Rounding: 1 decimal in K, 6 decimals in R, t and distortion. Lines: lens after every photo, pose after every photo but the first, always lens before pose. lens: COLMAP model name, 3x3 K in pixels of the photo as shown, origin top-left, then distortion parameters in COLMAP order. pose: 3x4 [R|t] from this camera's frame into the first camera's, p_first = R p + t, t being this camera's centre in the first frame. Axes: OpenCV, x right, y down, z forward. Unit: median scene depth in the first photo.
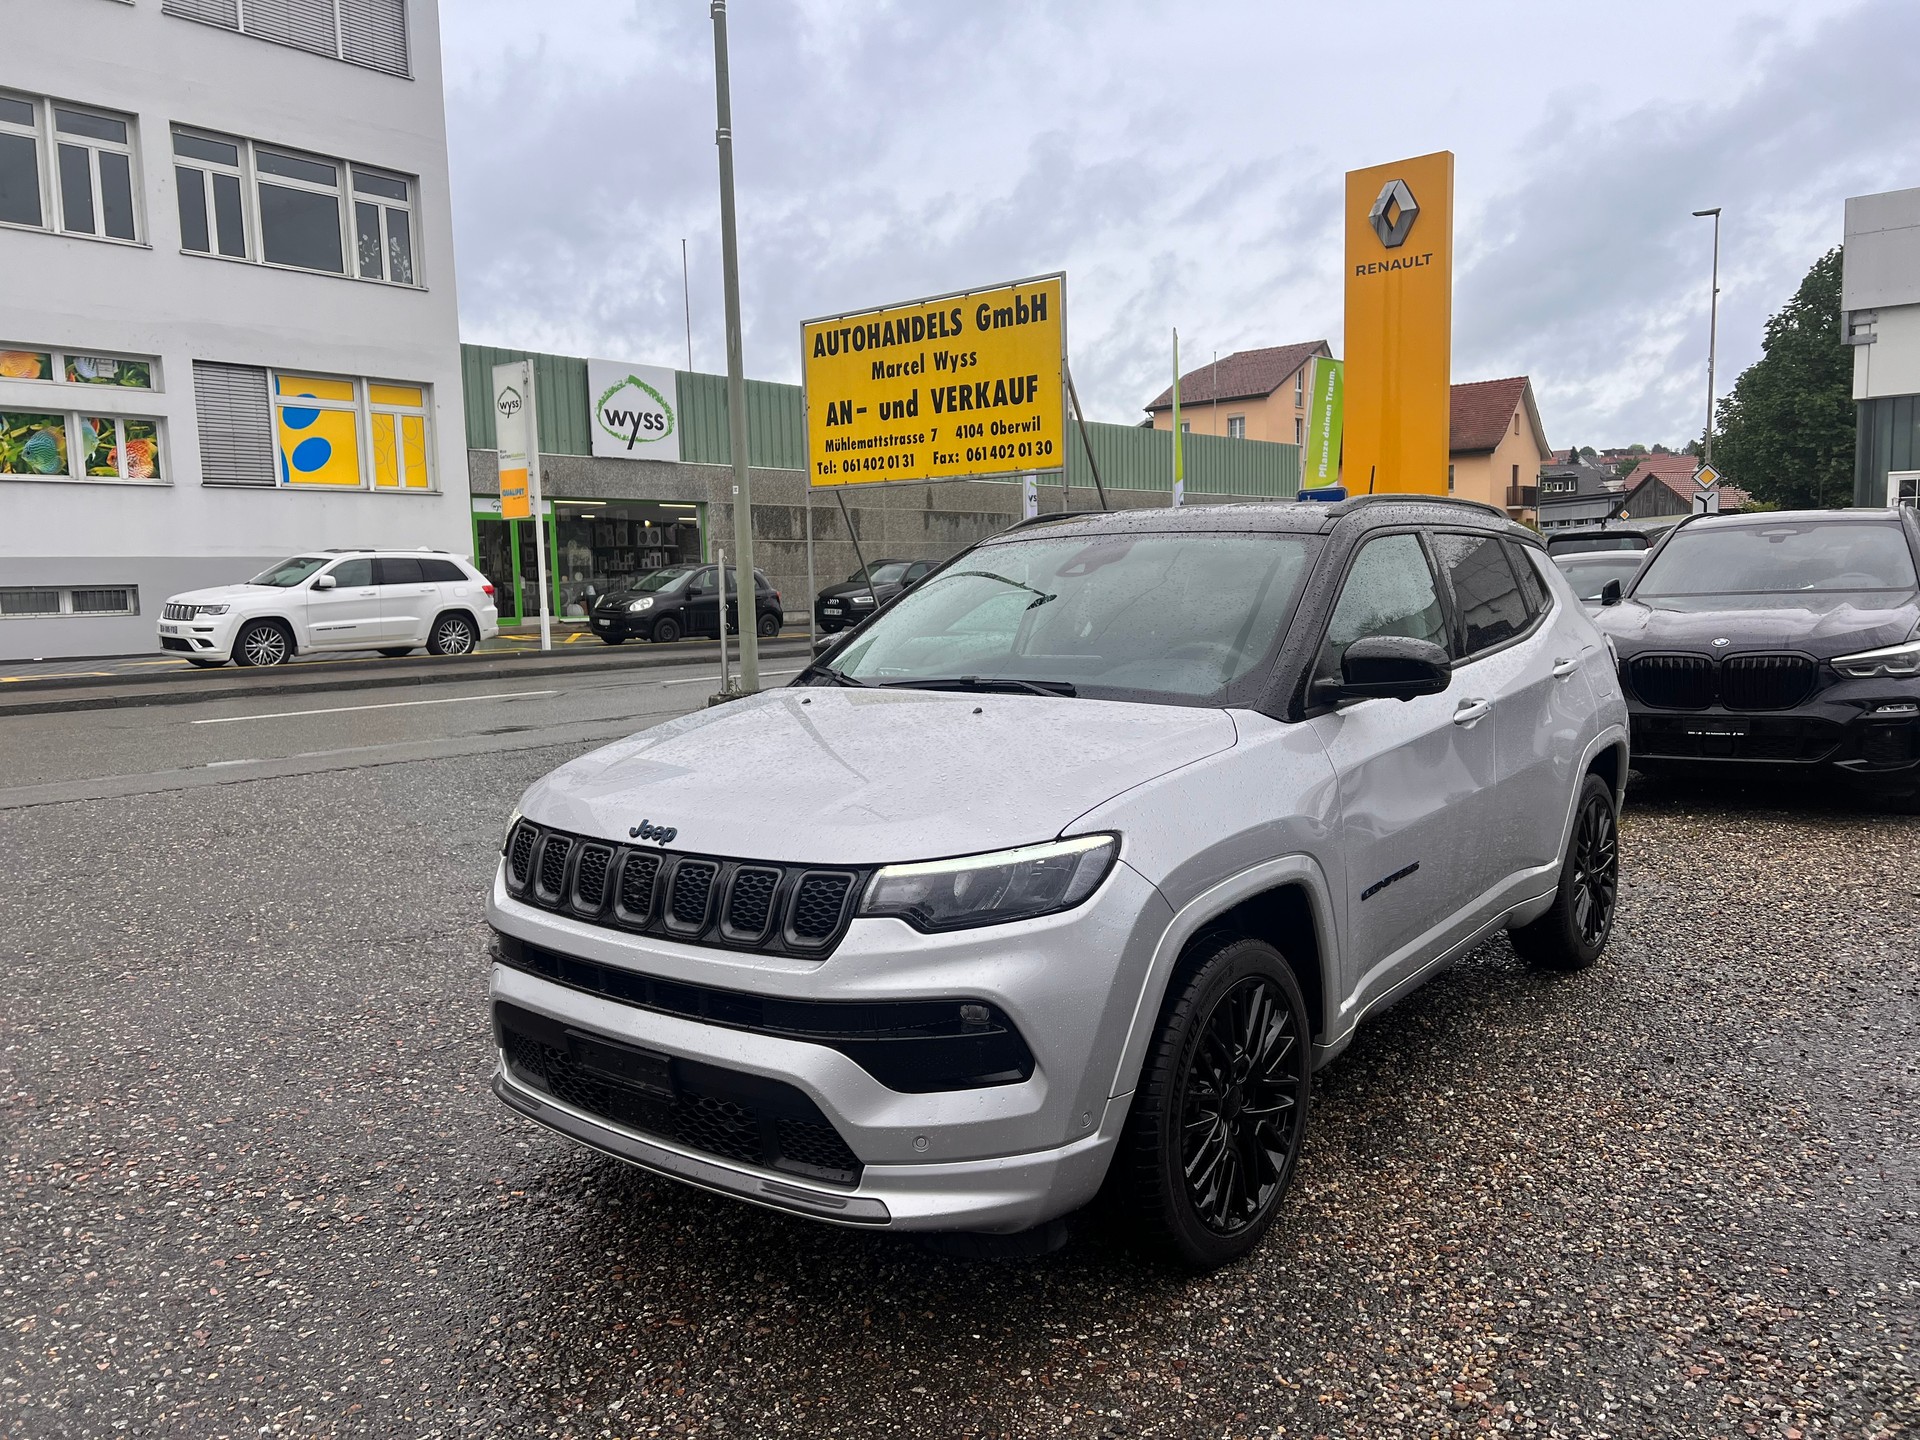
lens RADIAL K [[1432.1, 0, 946.1], [0, 1432.1, 747.6], [0, 0, 1]] dist [0.057027, -0.056008]
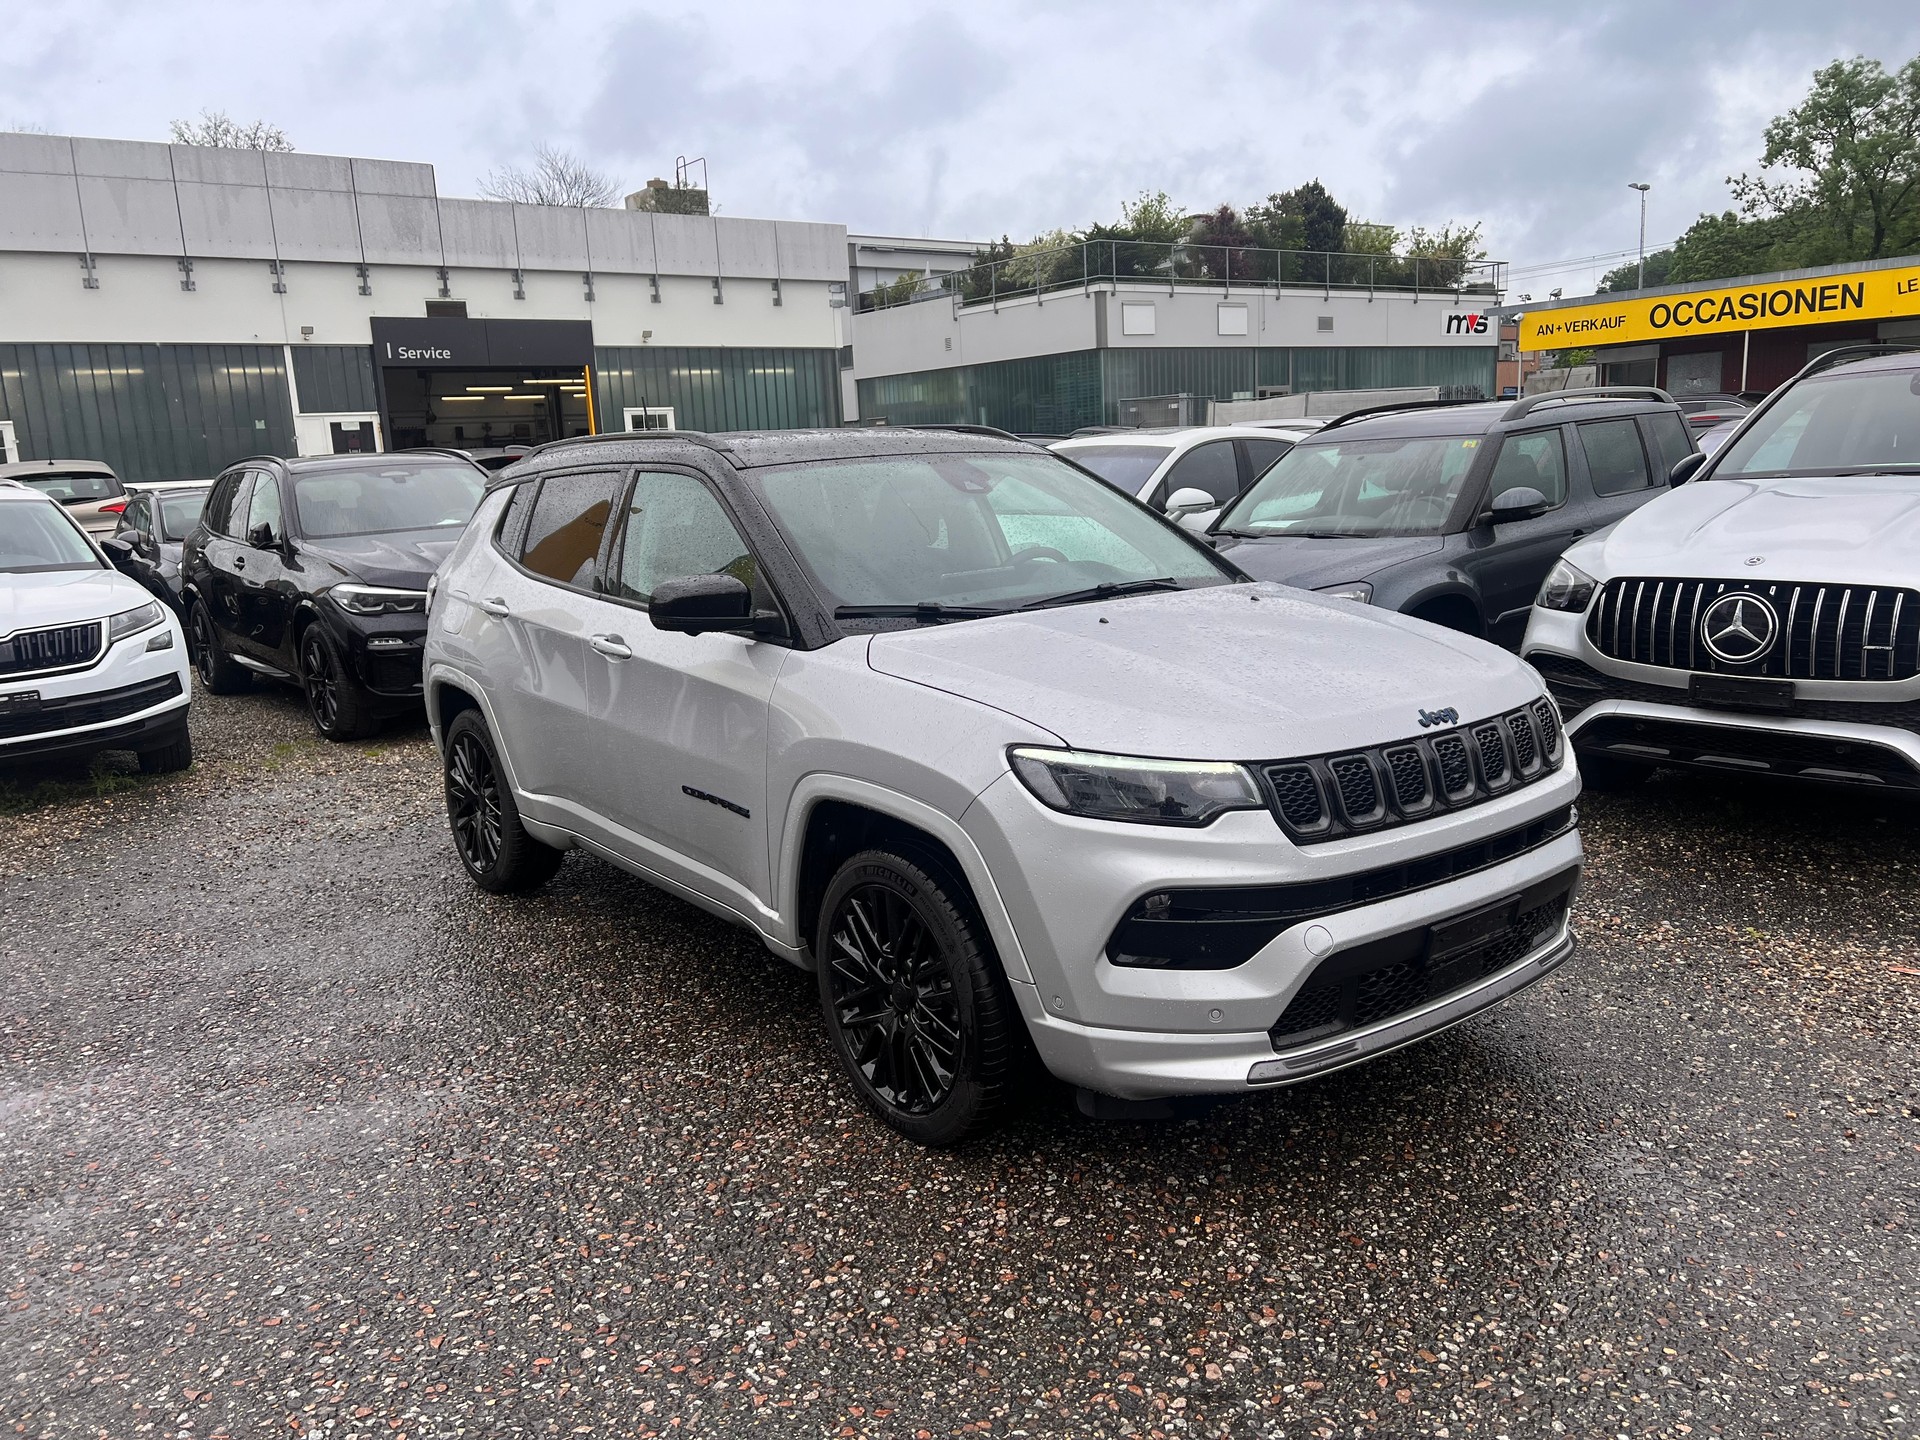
lens RADIAL K [[1432.4, 0, 959.8], [0, 1432.4, 722.6], [0, 0, 1]] dist [0.057664, -0.055071]
pose [[0.233683, -0.166416, 0.957966, -0.188473], [0.155601, 0.978947, 0.132104, -0.019200], [-0.959782, 0.118190, 0.254658, 0.153090]]
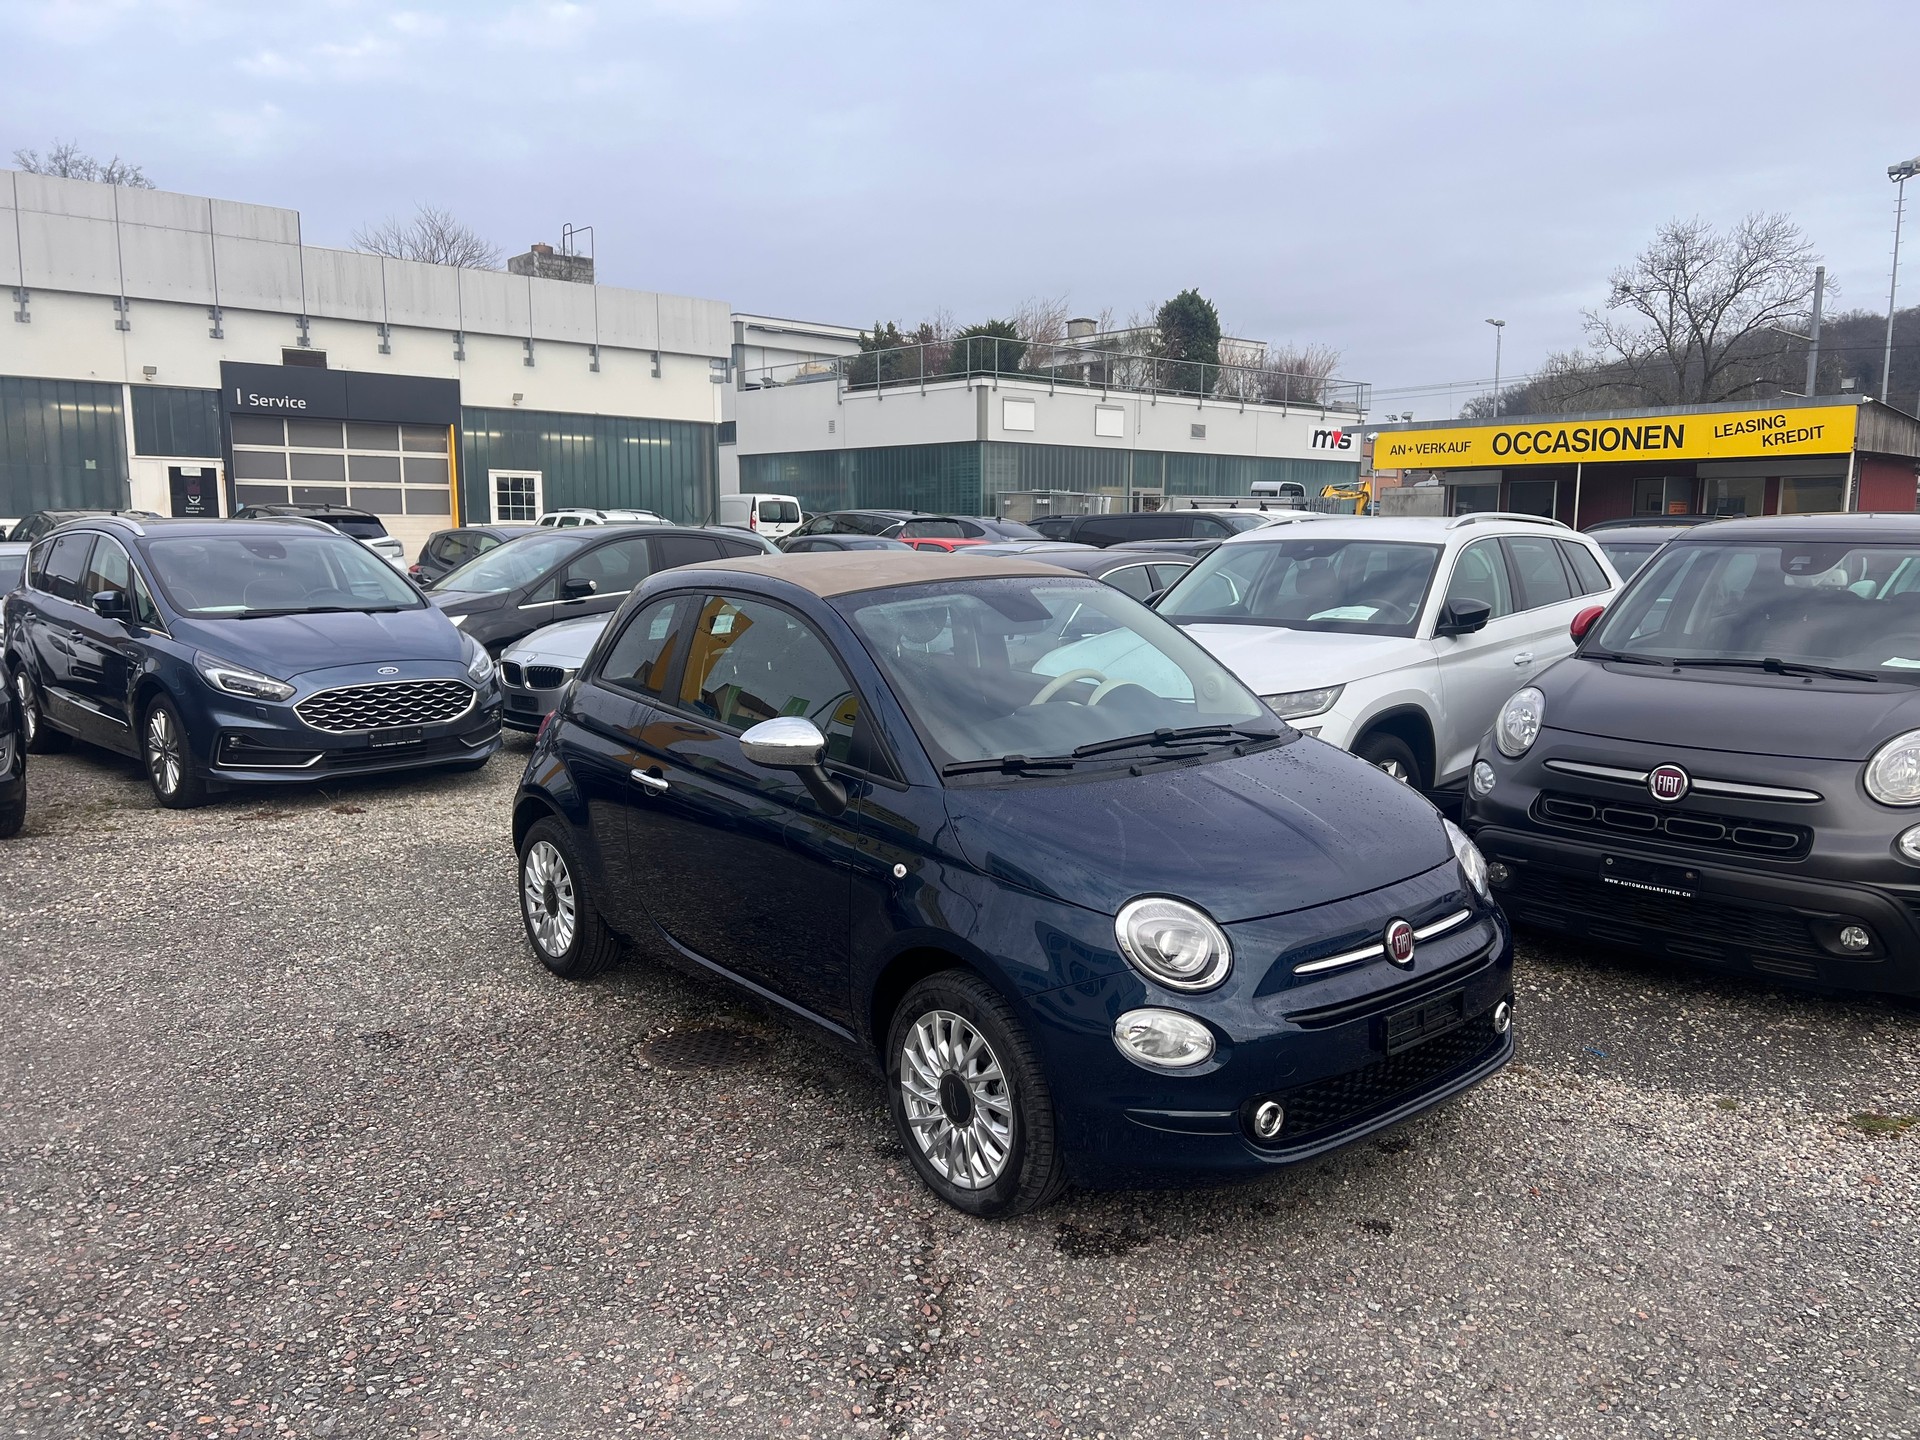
lens RADIAL K [[1432.1, 0, 982.4], [0, 1432.1, 723.1], [0, 0, 1]] dist [0.057027, -0.056008]
pose [[0.141510, -0.104065, 0.984452, -0.177073], [0.105843, 0.990349, 0.089474, -0.019379], [-0.984262, 0.091536, 0.151159, 0.140578]]
